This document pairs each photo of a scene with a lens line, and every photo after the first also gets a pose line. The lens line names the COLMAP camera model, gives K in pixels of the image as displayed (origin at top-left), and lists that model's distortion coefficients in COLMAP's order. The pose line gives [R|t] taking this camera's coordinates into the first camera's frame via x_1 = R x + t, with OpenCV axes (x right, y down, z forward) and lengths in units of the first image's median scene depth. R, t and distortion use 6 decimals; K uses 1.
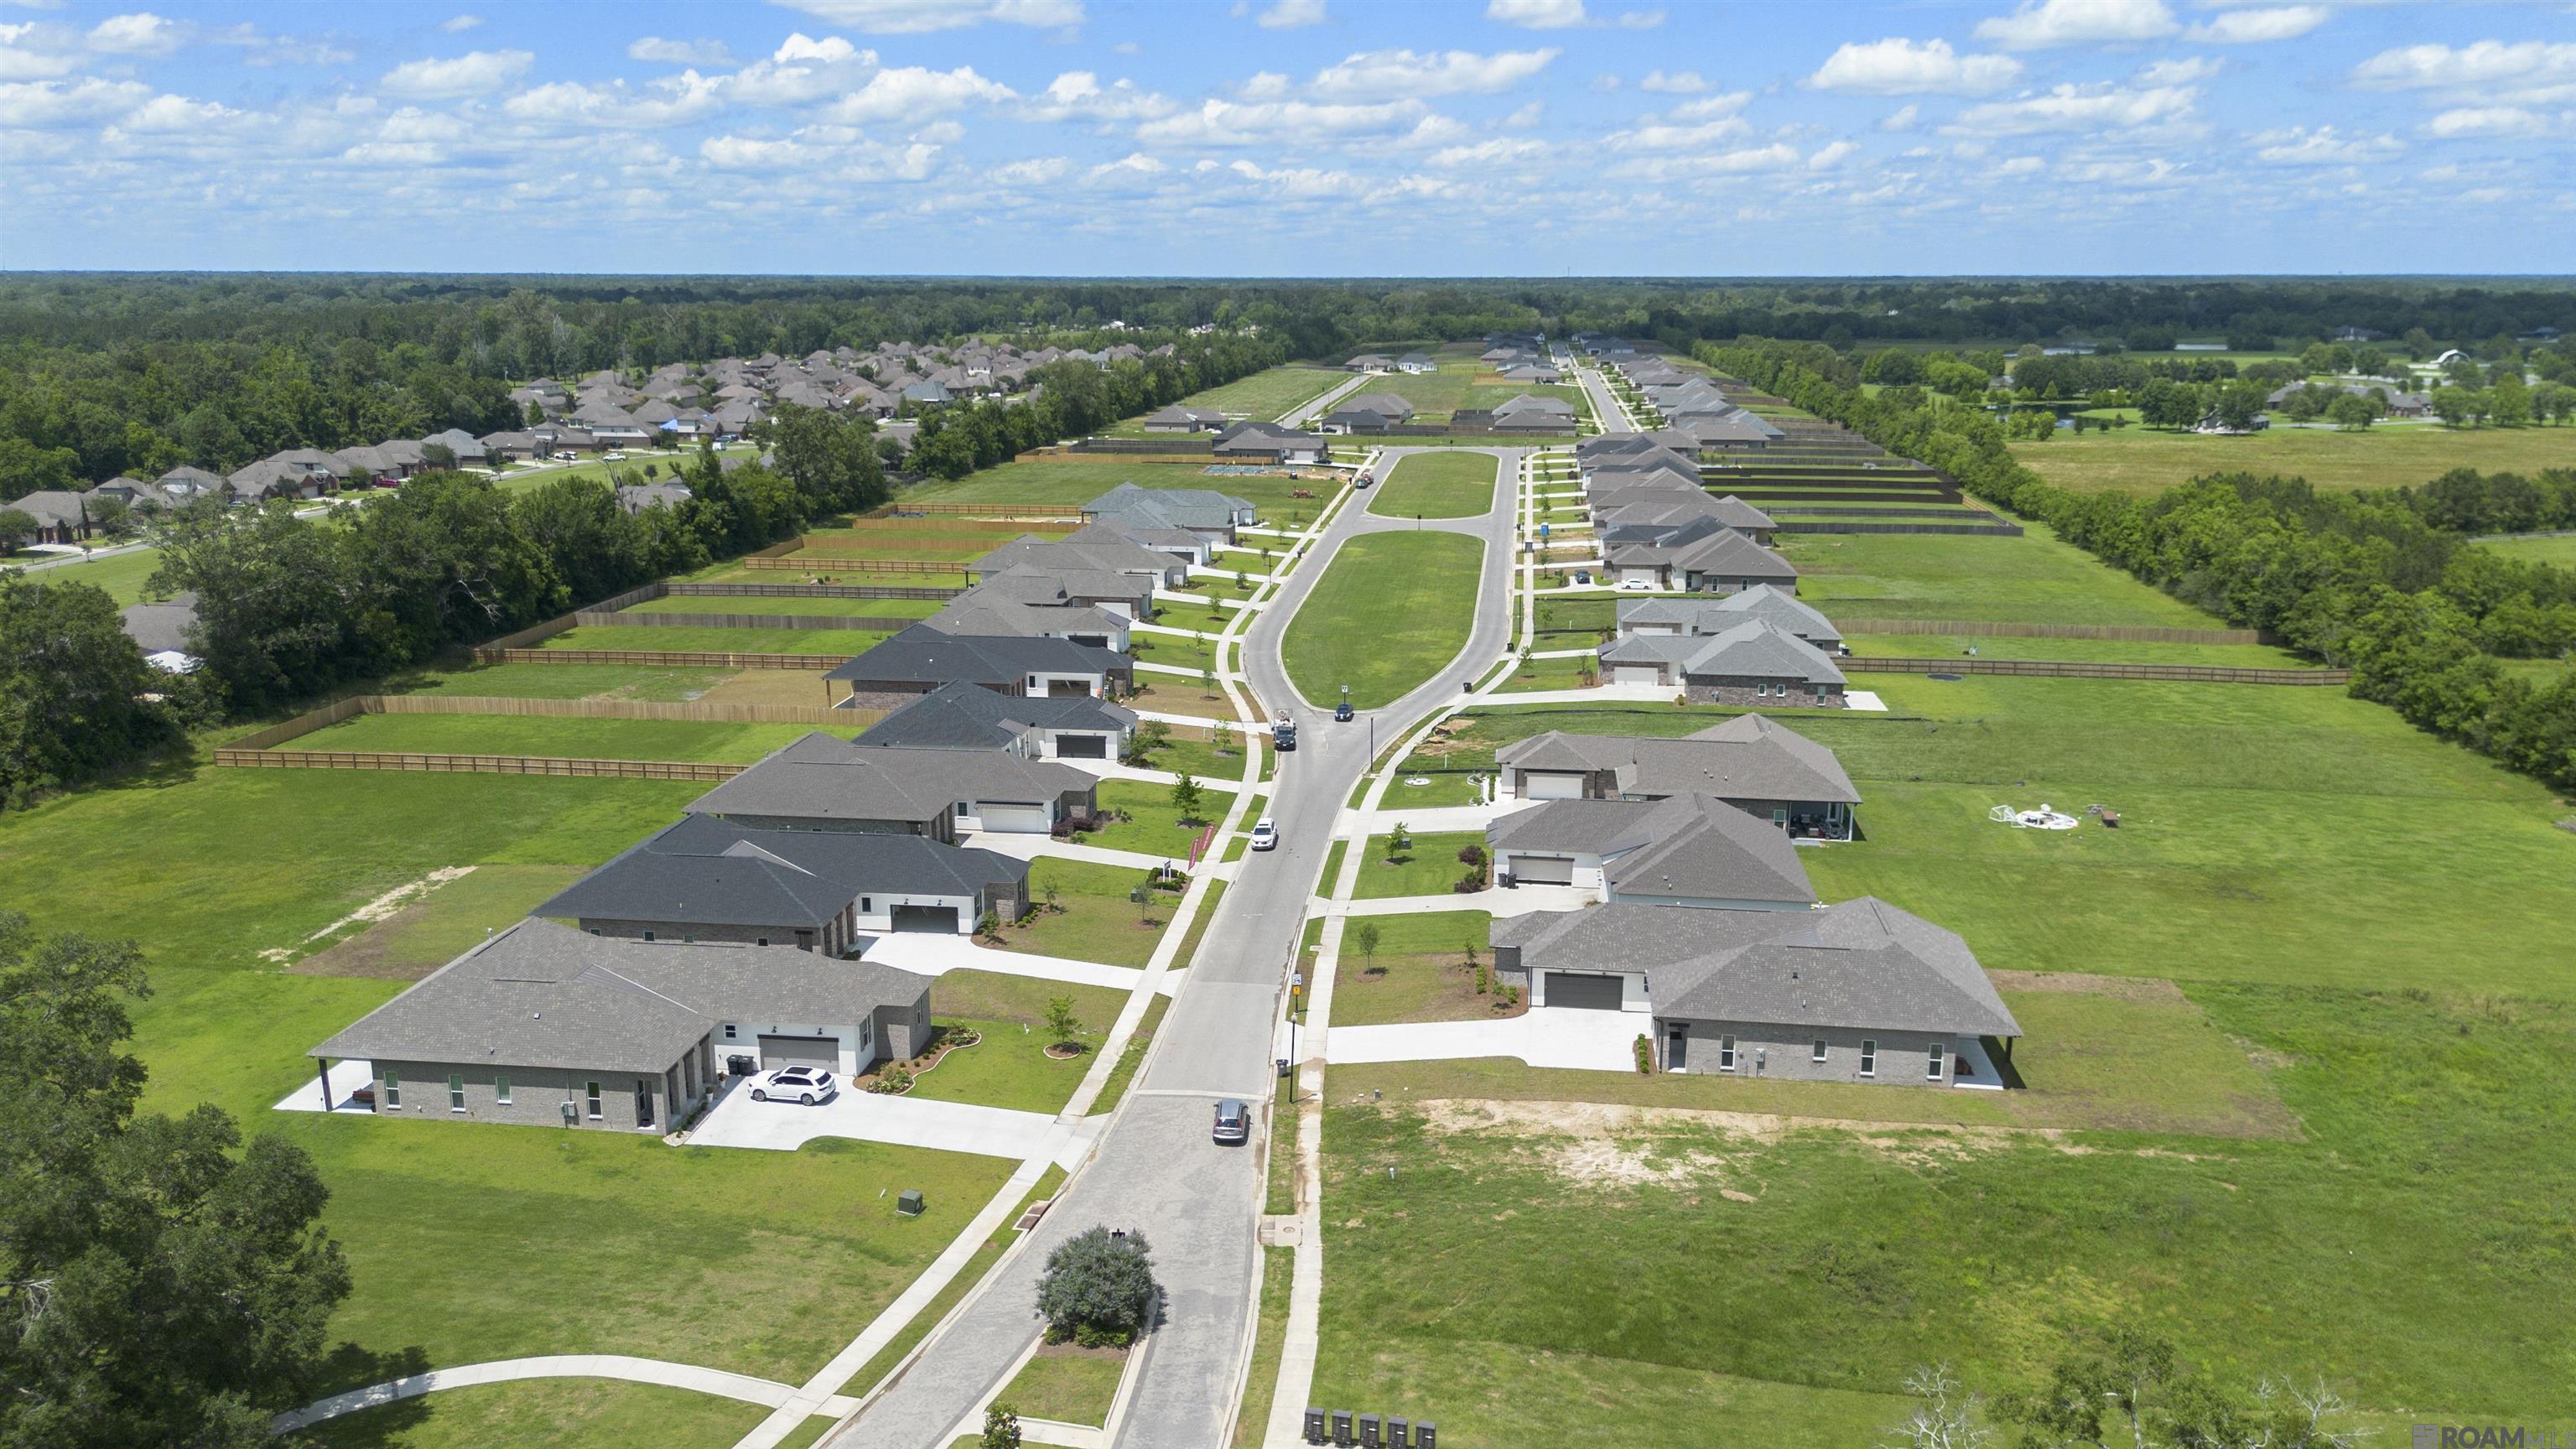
lens RADIAL K [[1835.1, 0, 1304.7], [0, 1835.1, 722.7], [0, 0, 1]] dist [0.056948, -0.057528]
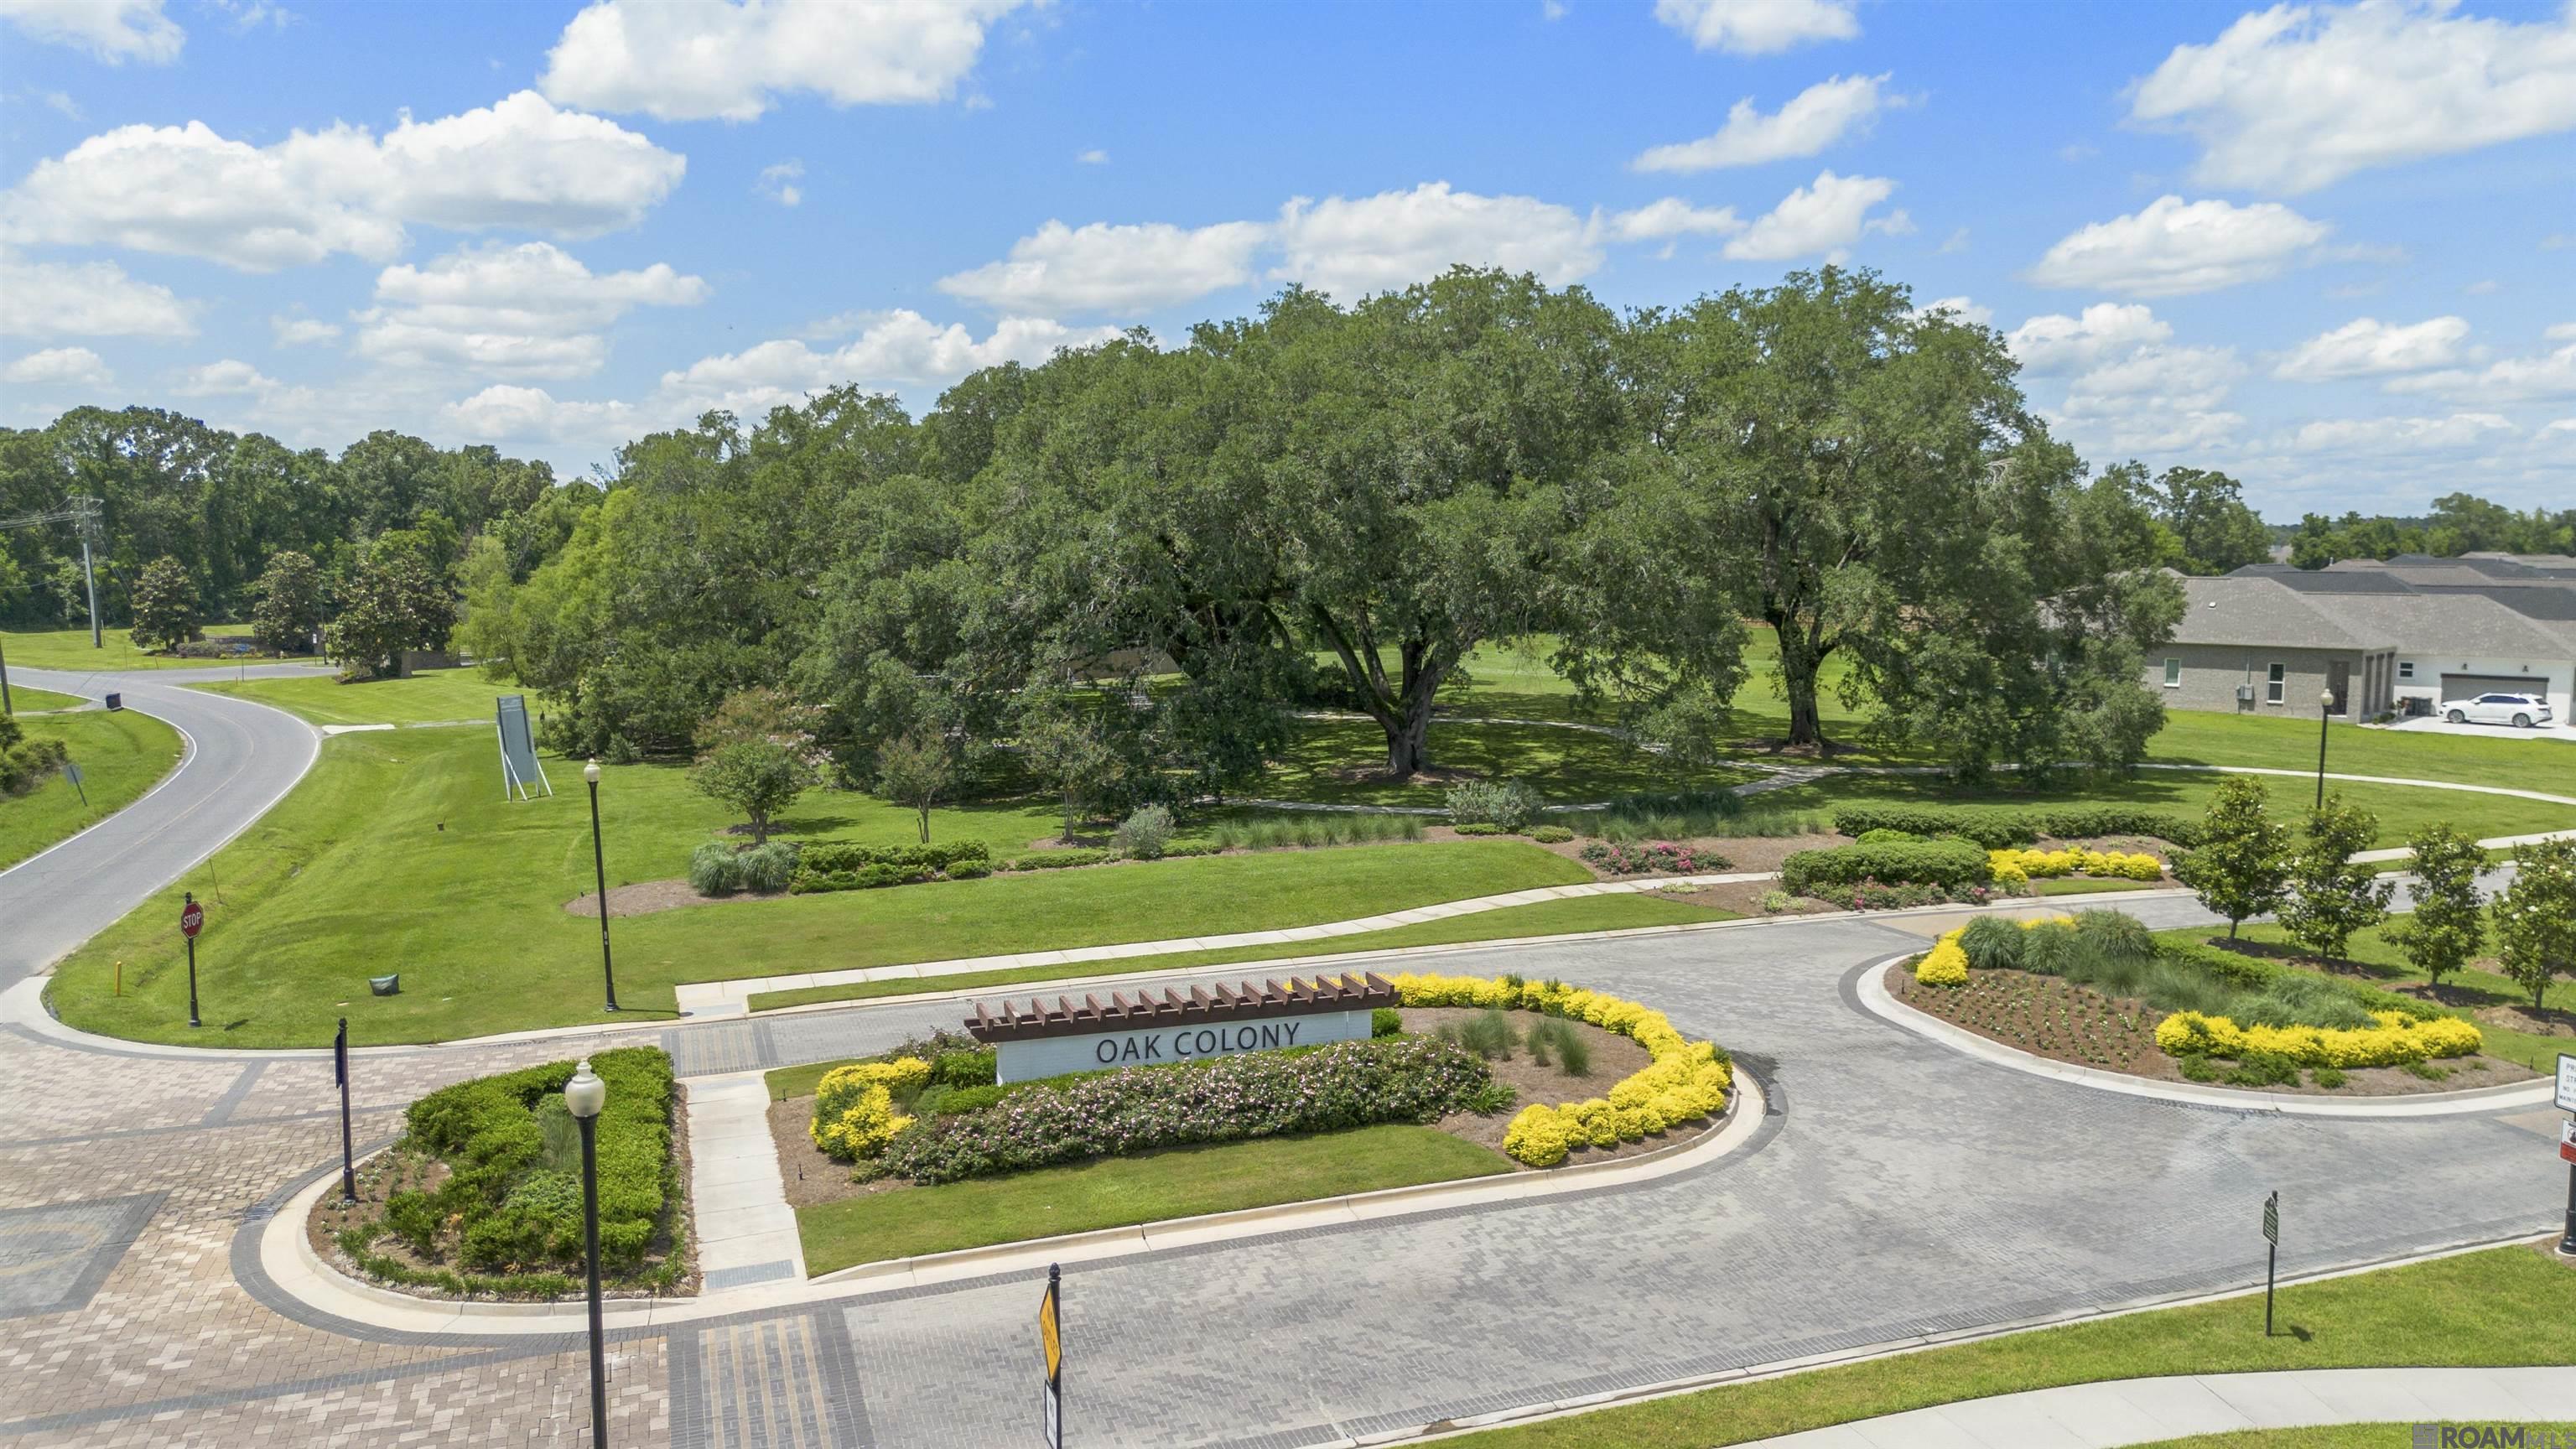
lens RADIAL K [[1822.8, 0, 1288.0], [0, 1822.8, 724.5], [0, 0, 1]] dist [0.080985, -0.109542]
pose [[0.796667, 0.057790, -0.601650, -0.095434], [-0.145419, 0.984506, -0.097991, 0.175981], [0.586665, 0.165557, 0.792726, -0.026661]]
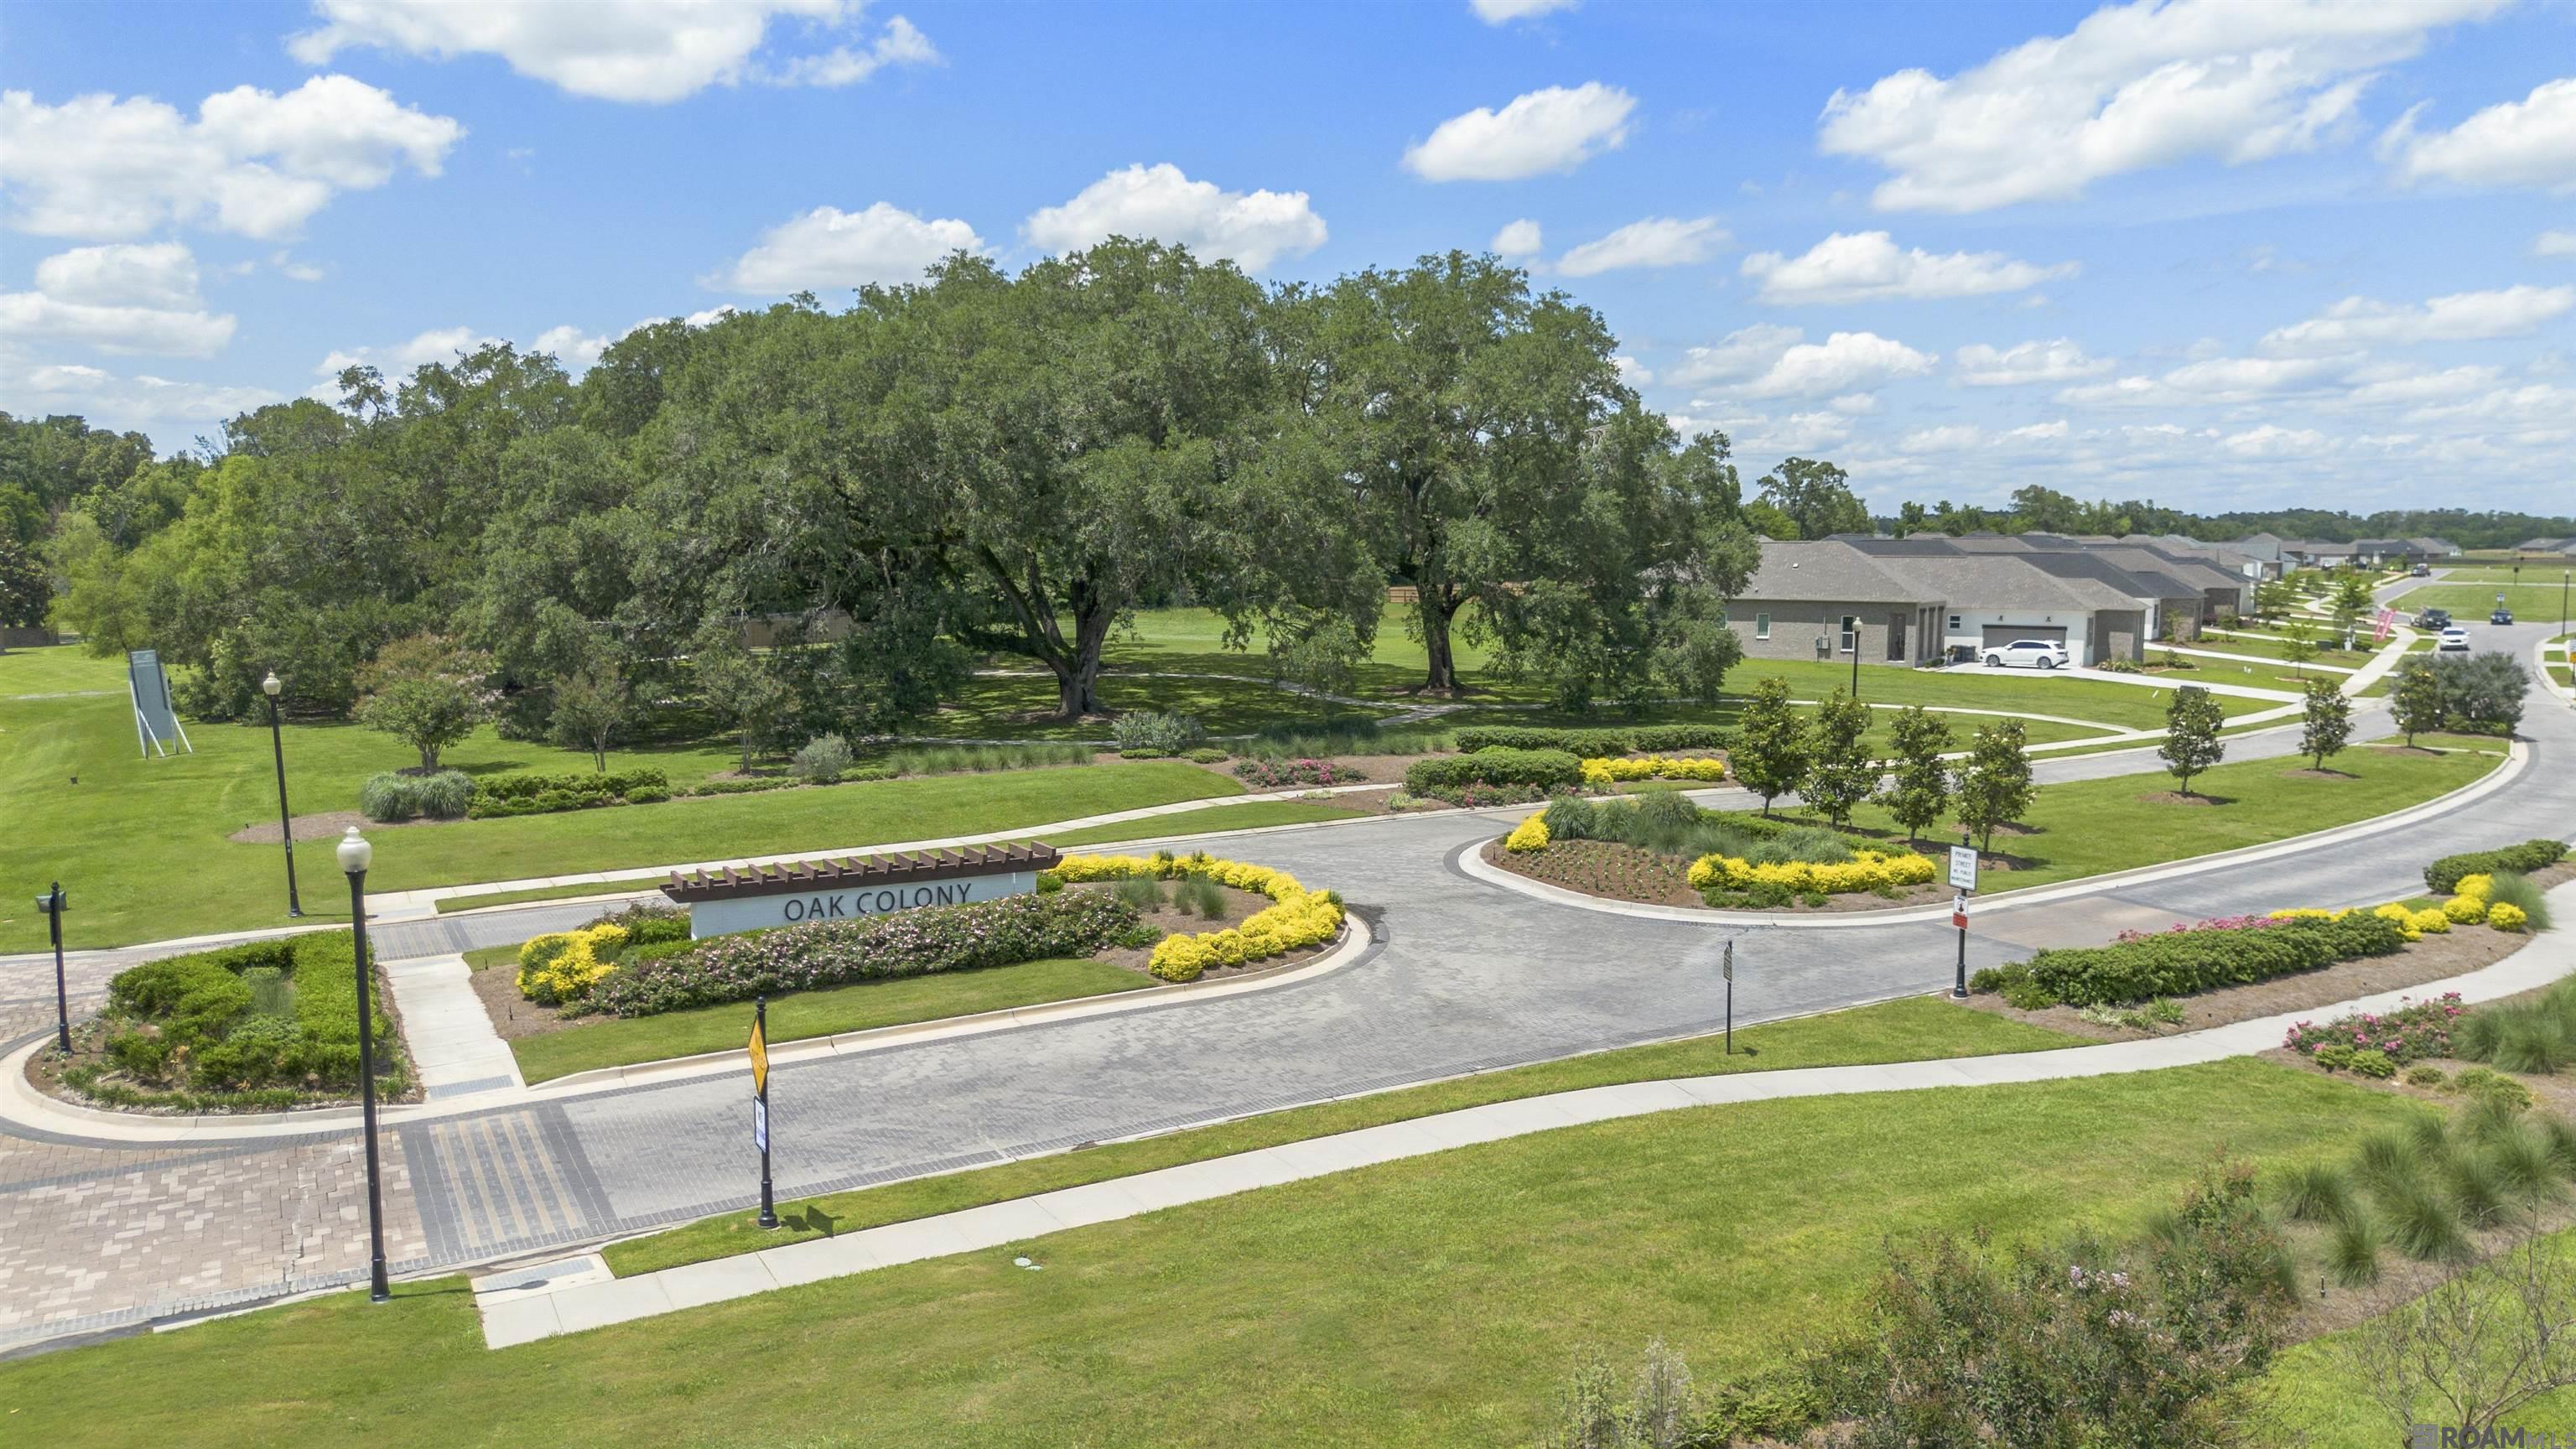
lens RADIAL K [[1835.1, 0, 1304.7], [0, 1835.1, 722.7], [0, 0, 1]] dist [0.056948, -0.057528]
pose [[0.892628, 0.043015, -0.448736, -0.080093], [-0.107361, 0.987080, -0.118943, 0.187273], [0.437822, 0.154349, 0.885714, -0.042875]]
